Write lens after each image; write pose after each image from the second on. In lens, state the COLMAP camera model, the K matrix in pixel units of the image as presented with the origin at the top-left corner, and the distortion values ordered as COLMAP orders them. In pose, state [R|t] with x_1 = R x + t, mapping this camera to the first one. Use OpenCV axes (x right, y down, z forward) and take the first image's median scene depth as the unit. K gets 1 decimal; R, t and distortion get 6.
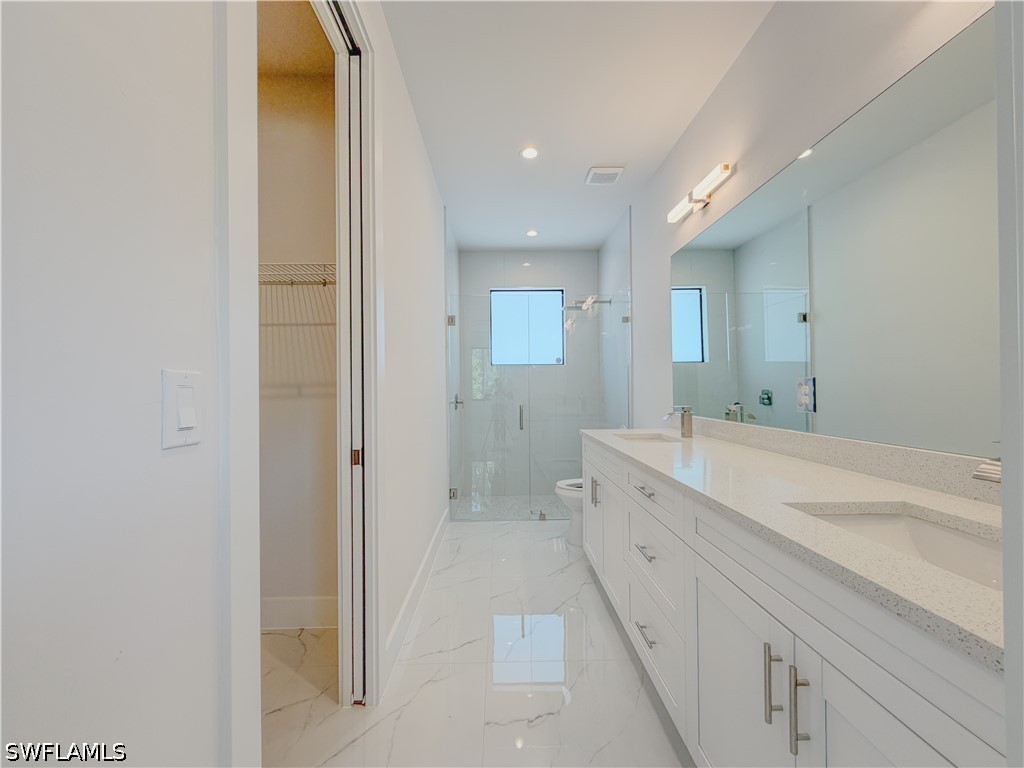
lens RADIAL K [[410.2, 0, 509.2], [0, 410.2, 385.4], [0, 0, 1]] dist [0.001090, -0.000476]
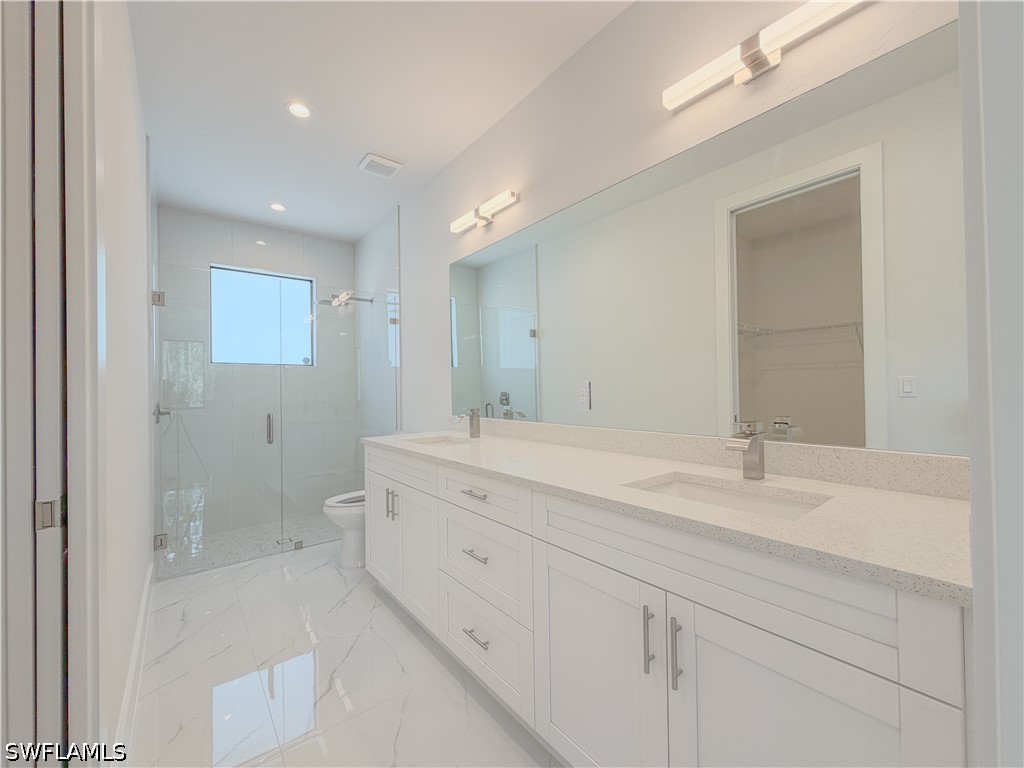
lens RADIAL K [[410.2, 0, 509.2], [0, 410.2, 385.4], [0, 0, 1]] dist [0.001090, -0.000476]
pose [[0.795161, 0.000995, 0.606398, -0.099049], [0.004337, 0.999964, -0.007328, 0.000219], [-0.606383, 0.008457, 0.795127, 0.072470]]
